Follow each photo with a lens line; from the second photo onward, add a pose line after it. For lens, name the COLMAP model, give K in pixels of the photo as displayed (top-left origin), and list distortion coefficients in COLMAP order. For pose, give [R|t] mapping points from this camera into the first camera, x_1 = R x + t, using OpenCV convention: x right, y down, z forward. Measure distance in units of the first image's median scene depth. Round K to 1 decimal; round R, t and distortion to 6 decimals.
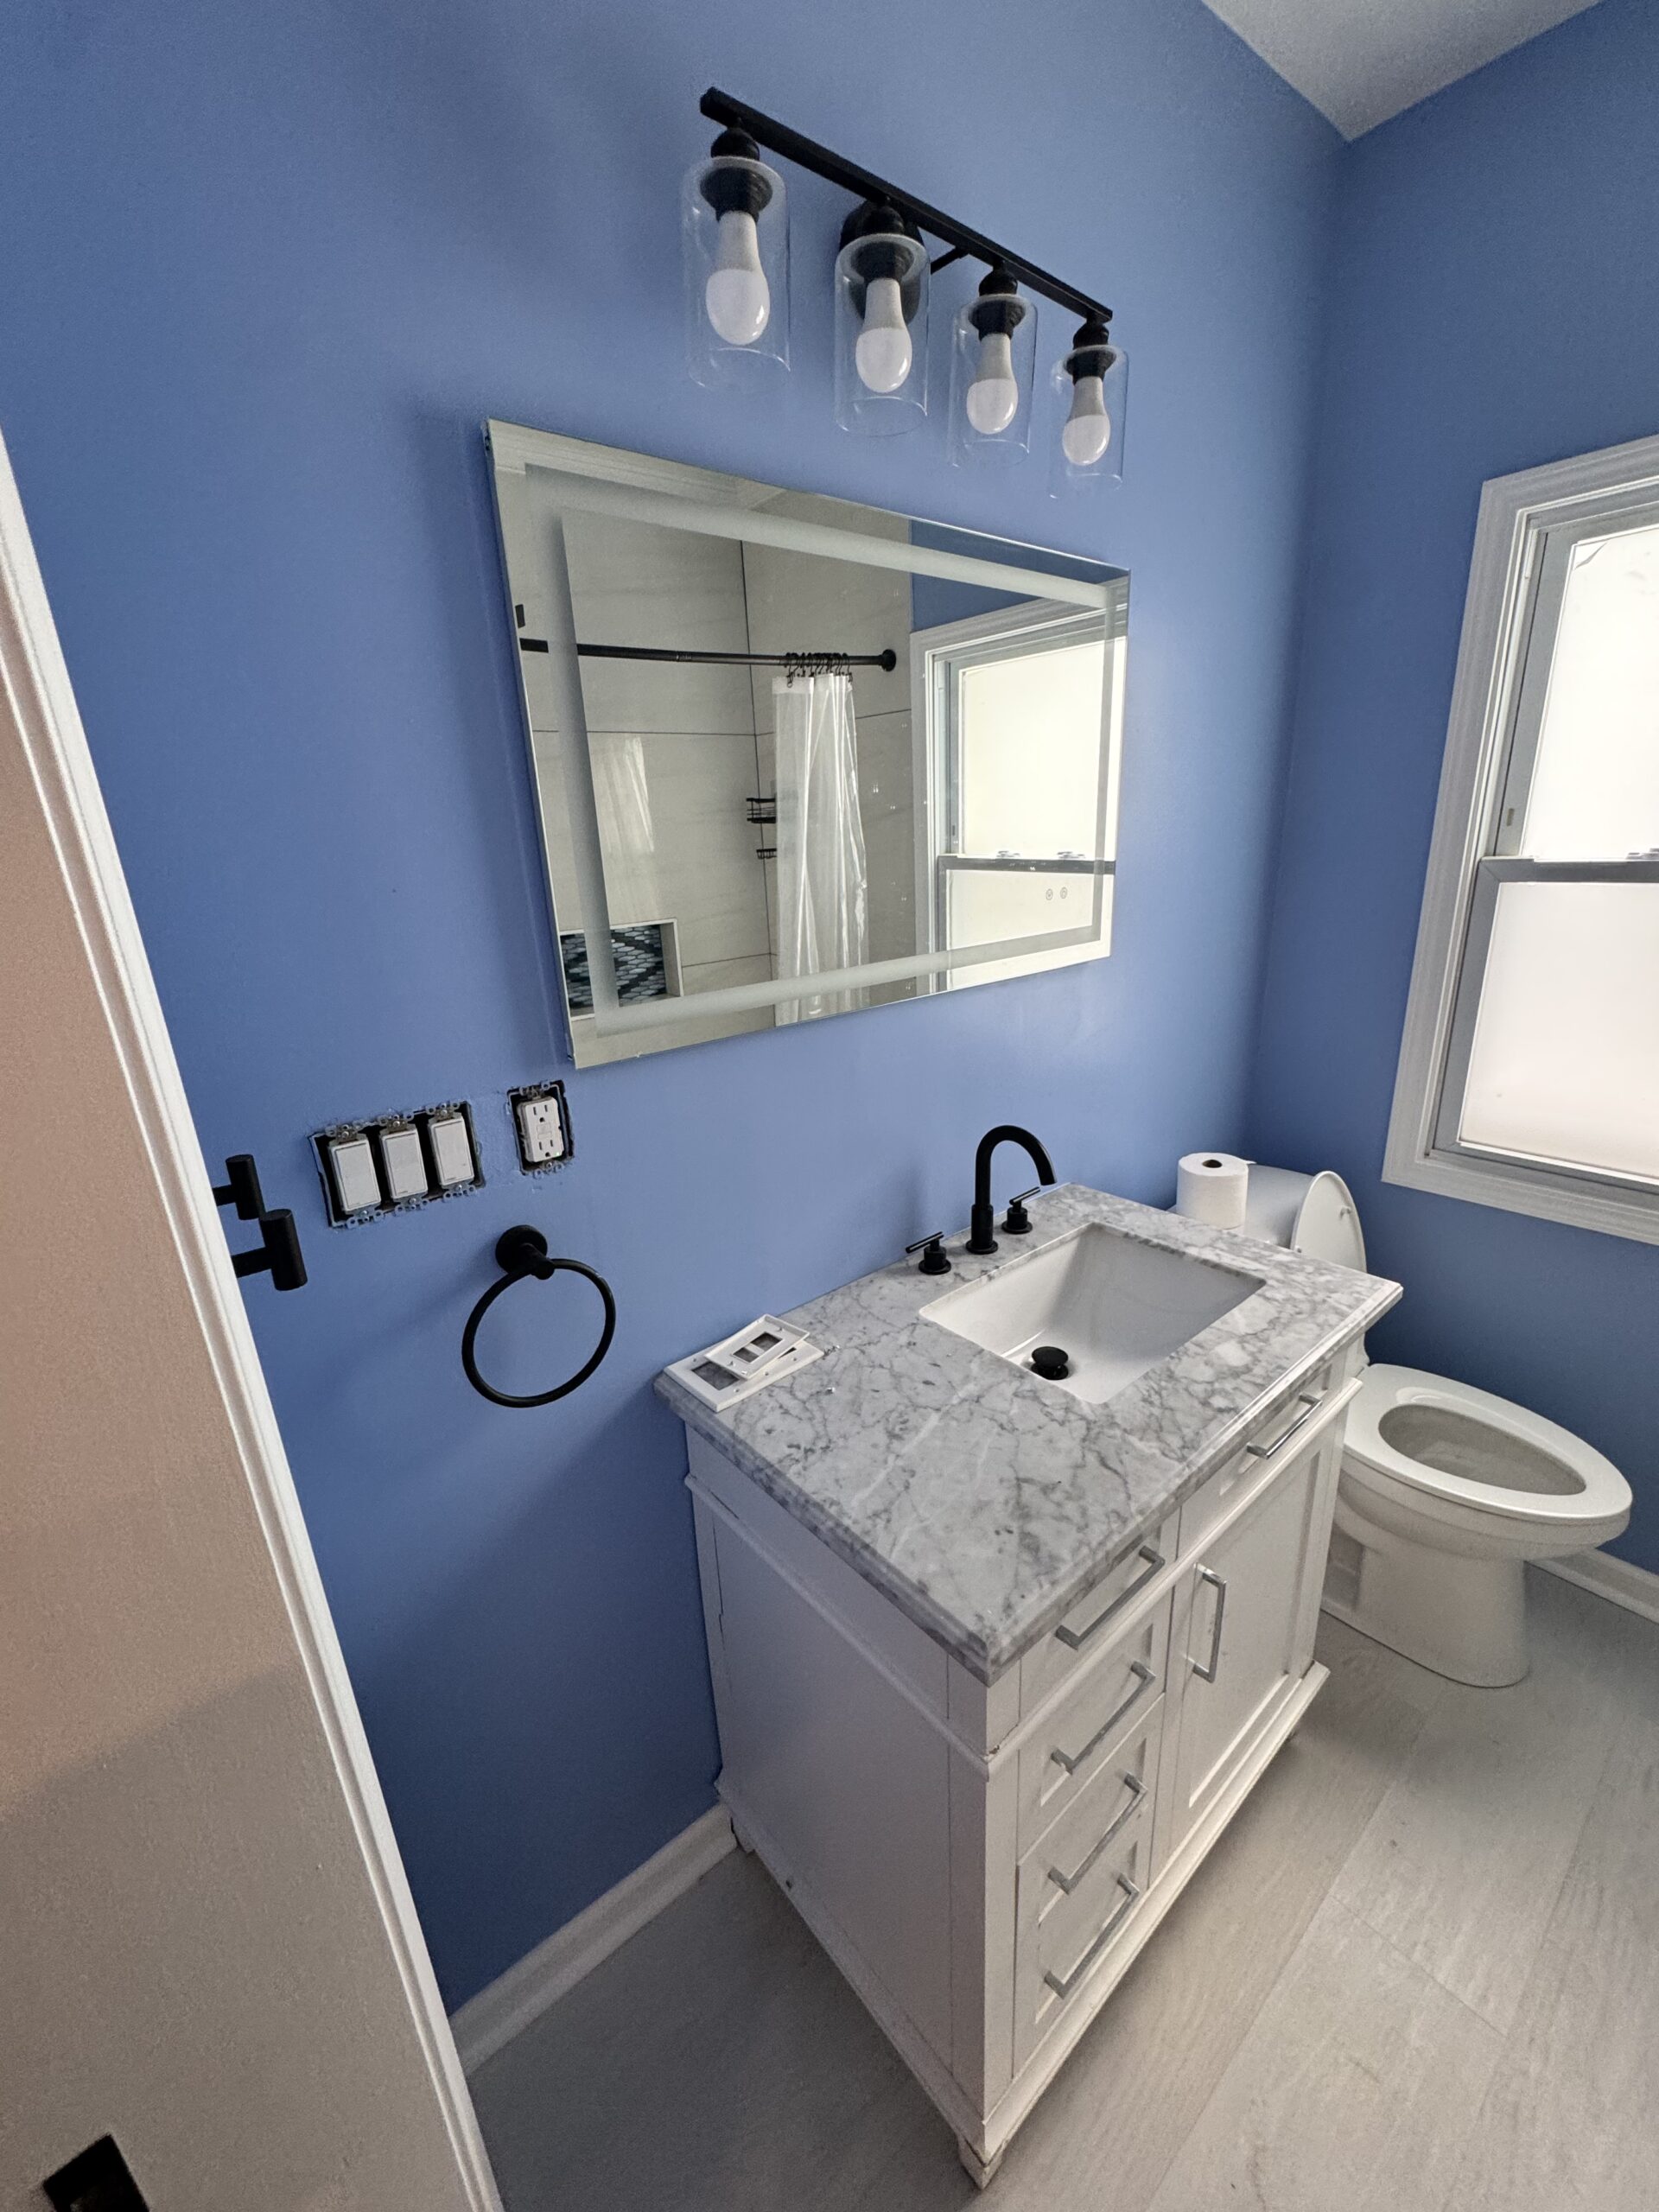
lens RADIAL K [[882.3, 0, 830.4], [0, 882.3, 1105.6], [0, 0, 1]] dist [-0.004146, 0.000922]
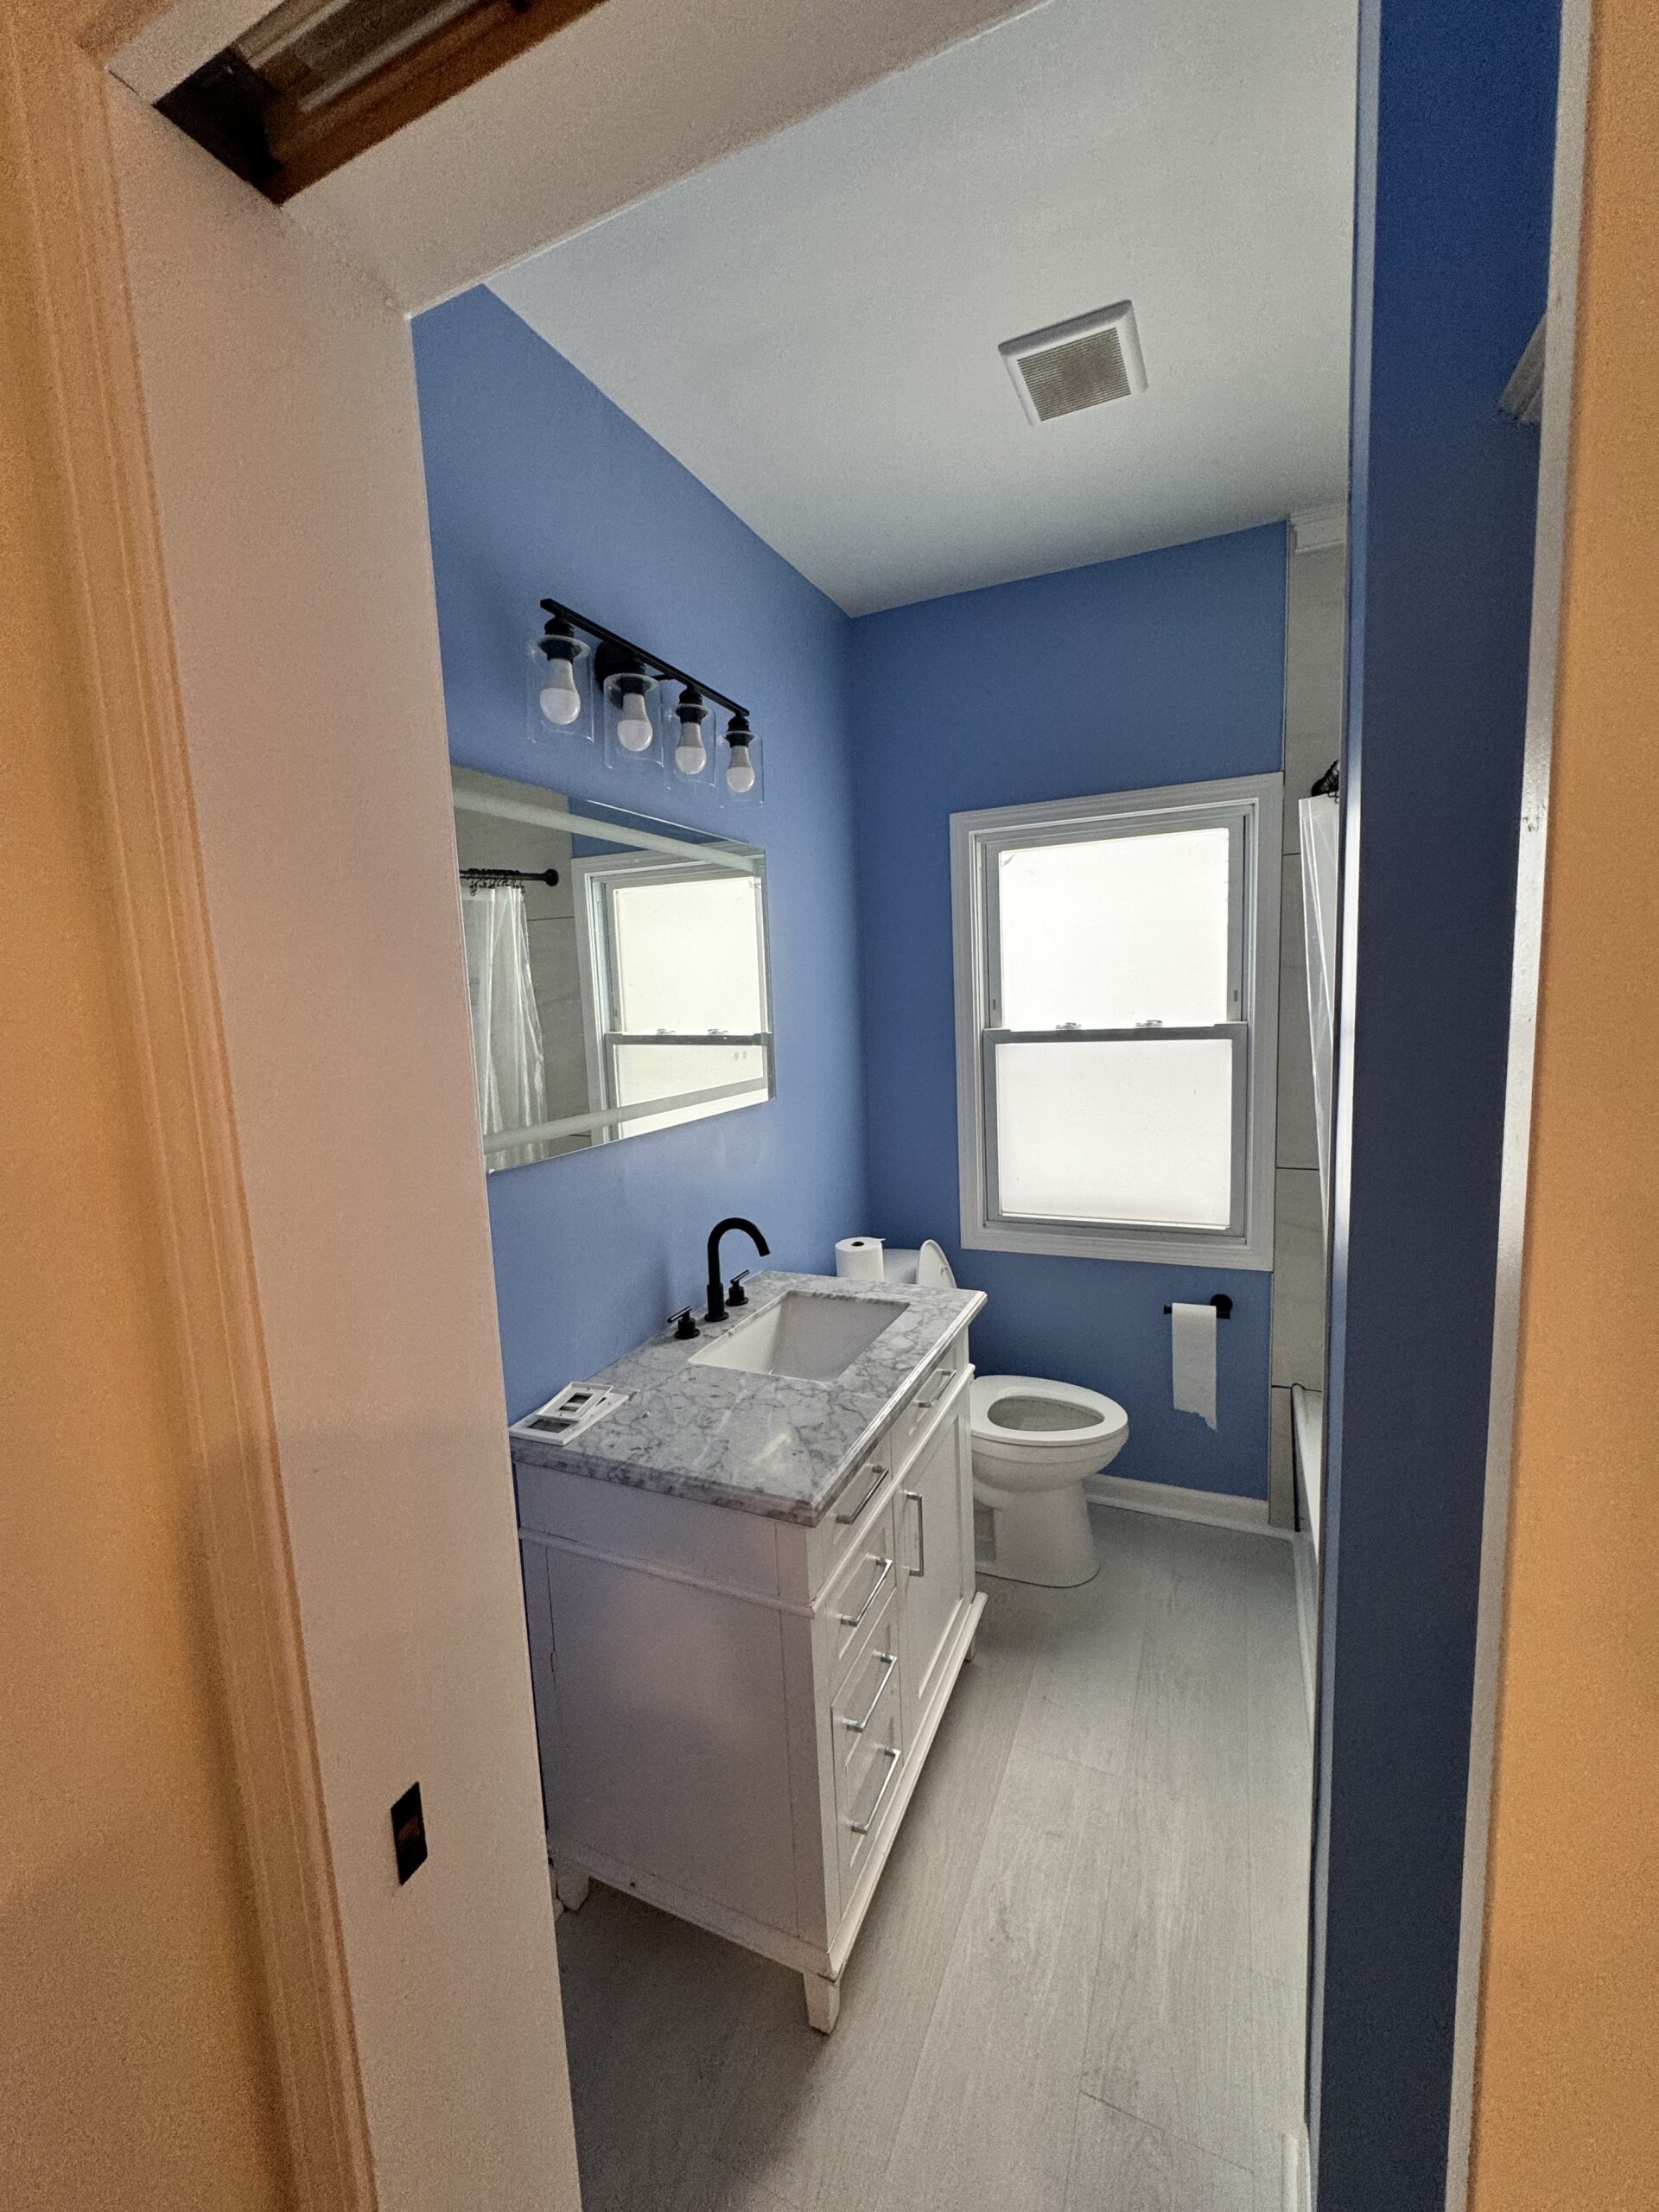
lens RADIAL K [[882.3, 0, 832.6], [0, 882.3, 1102.5], [0, 0, 1]] dist [-0.004146, 0.000922]
pose [[0.898825, -0.043747, 0.436119, -0.240840], [0.130540, 0.976571, -0.171077, 0.099726], [-0.418417, 0.210700, 0.883478, -0.309895]]
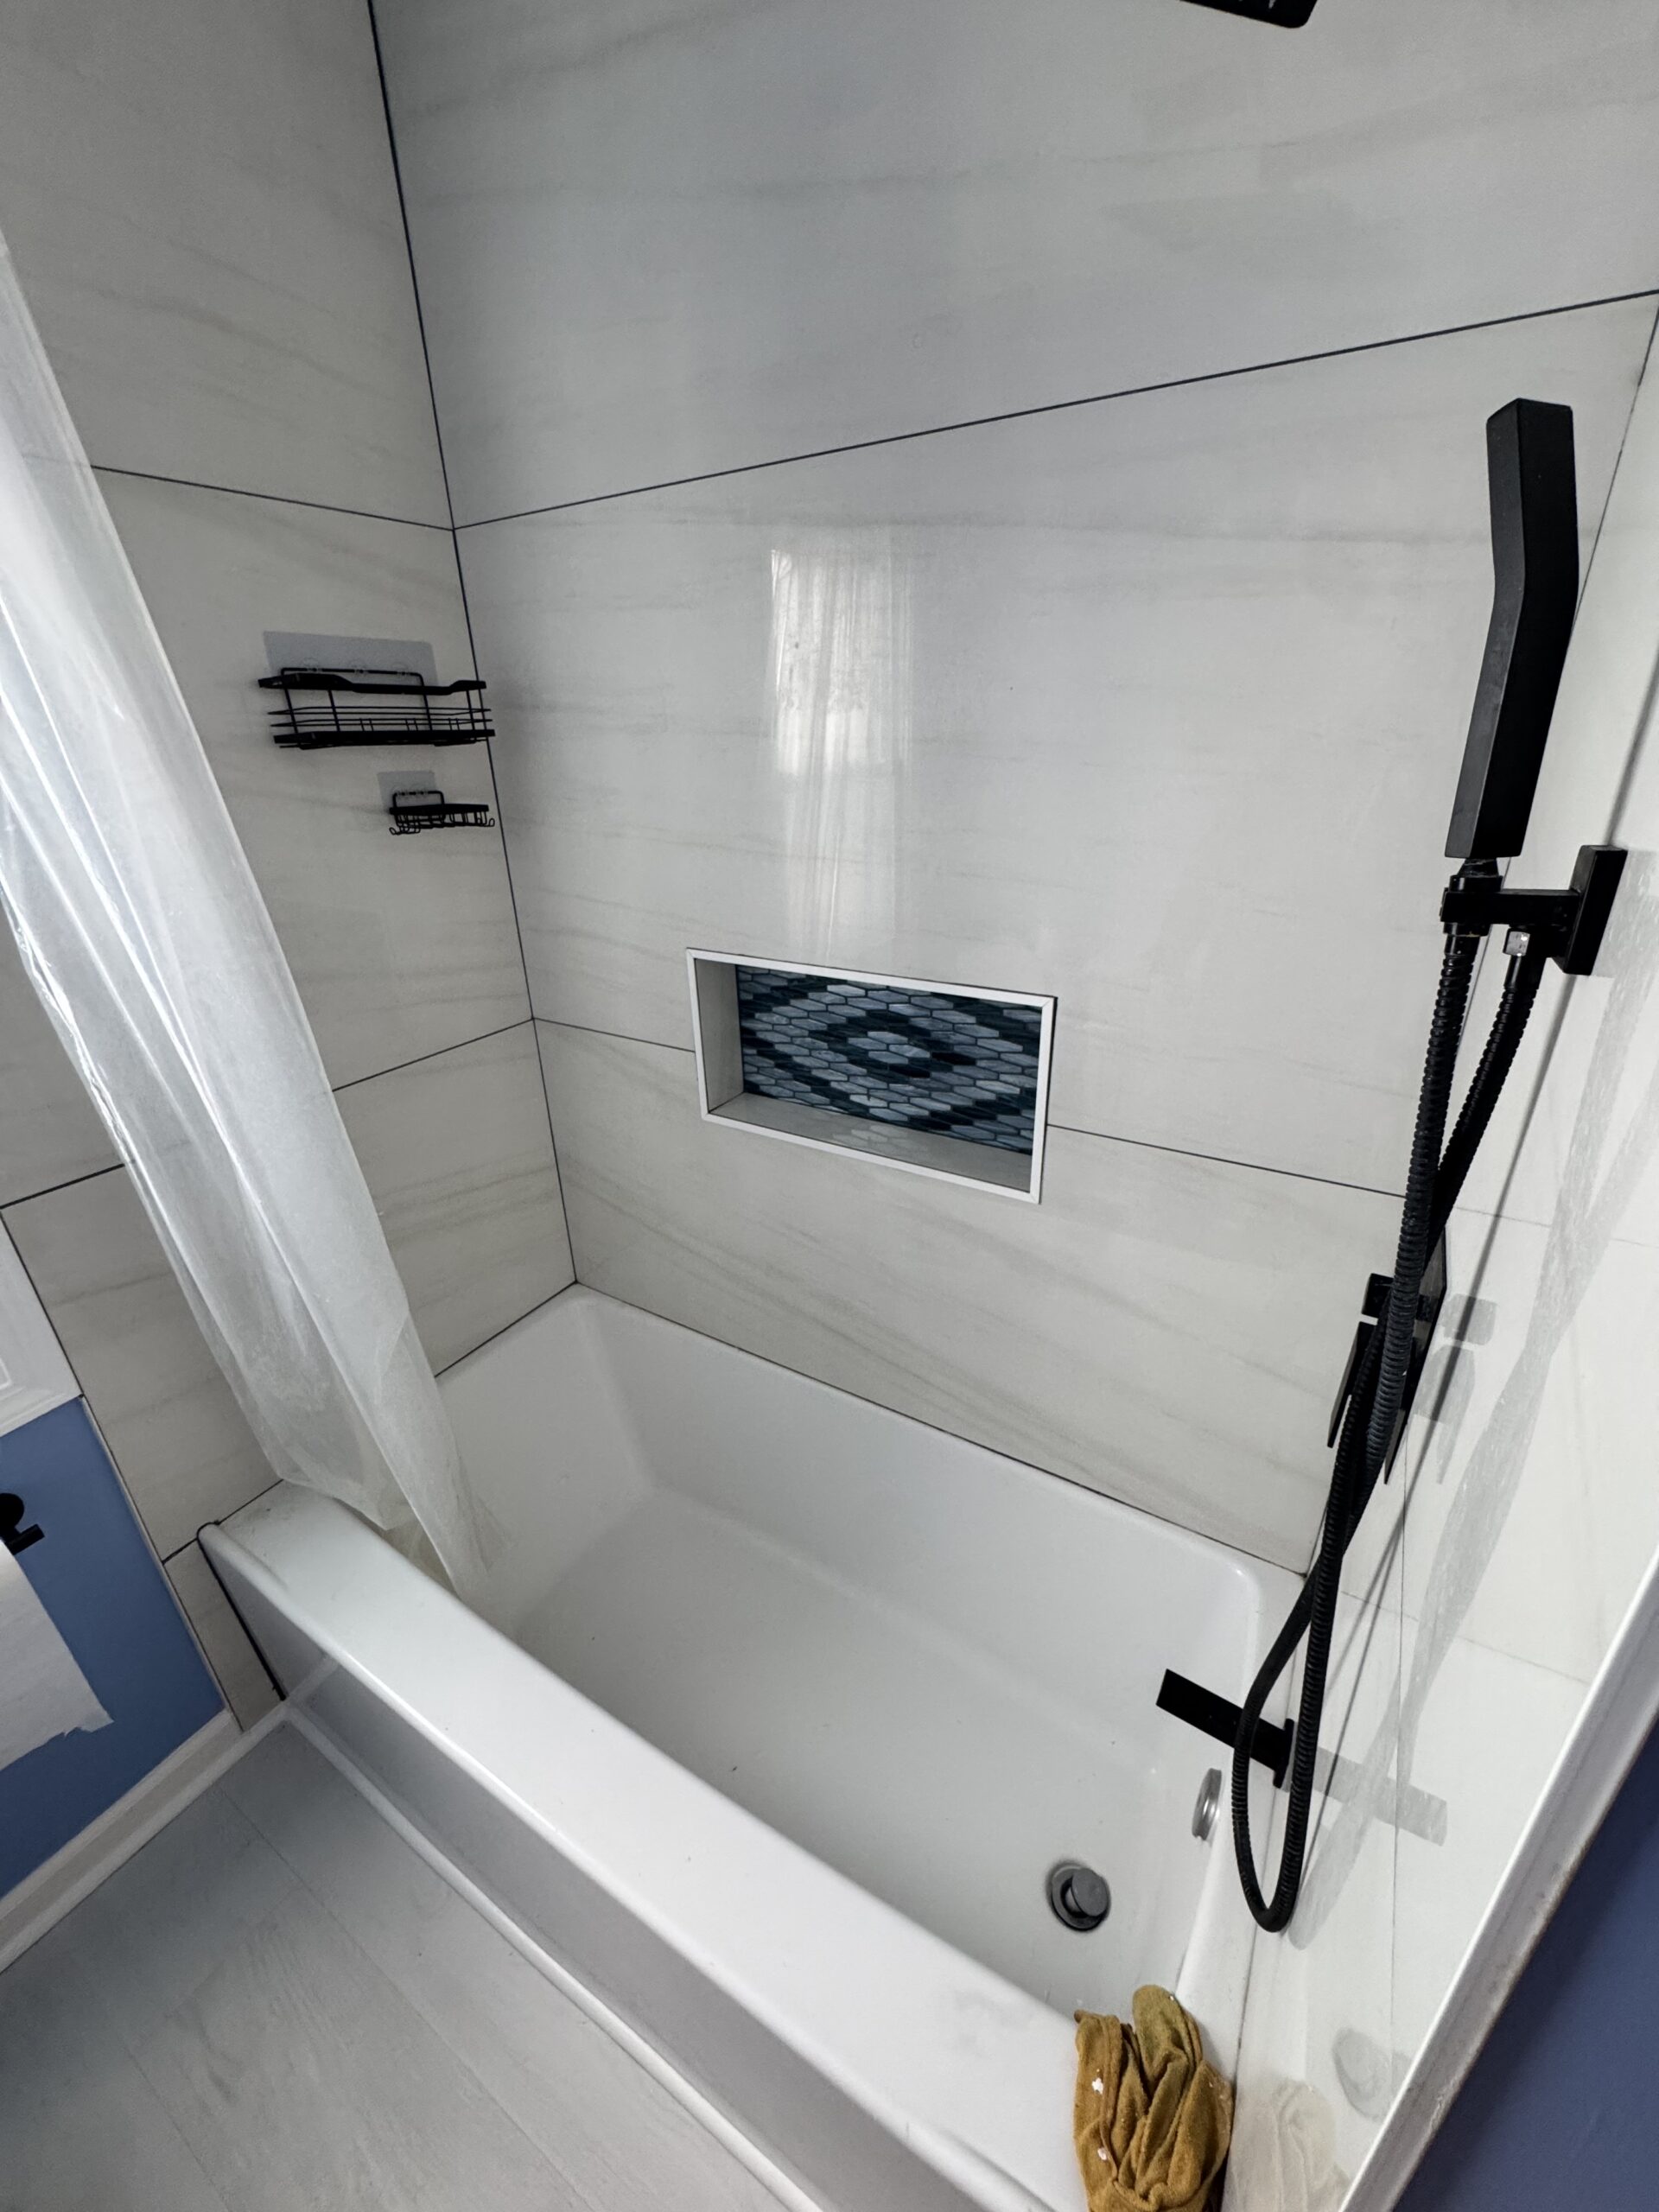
lens RADIAL K [[882.3, 0, 833.3], [0, 882.3, 1107.7], [0, 0, 1]] dist [-0.004146, 0.000922]
pose [[-0.312937, -0.325956, 0.892089, 0.337905], [0.325908, 0.845383, 0.423216, -0.110872], [-0.892107, 0.423179, -0.158320, 0.259066]]
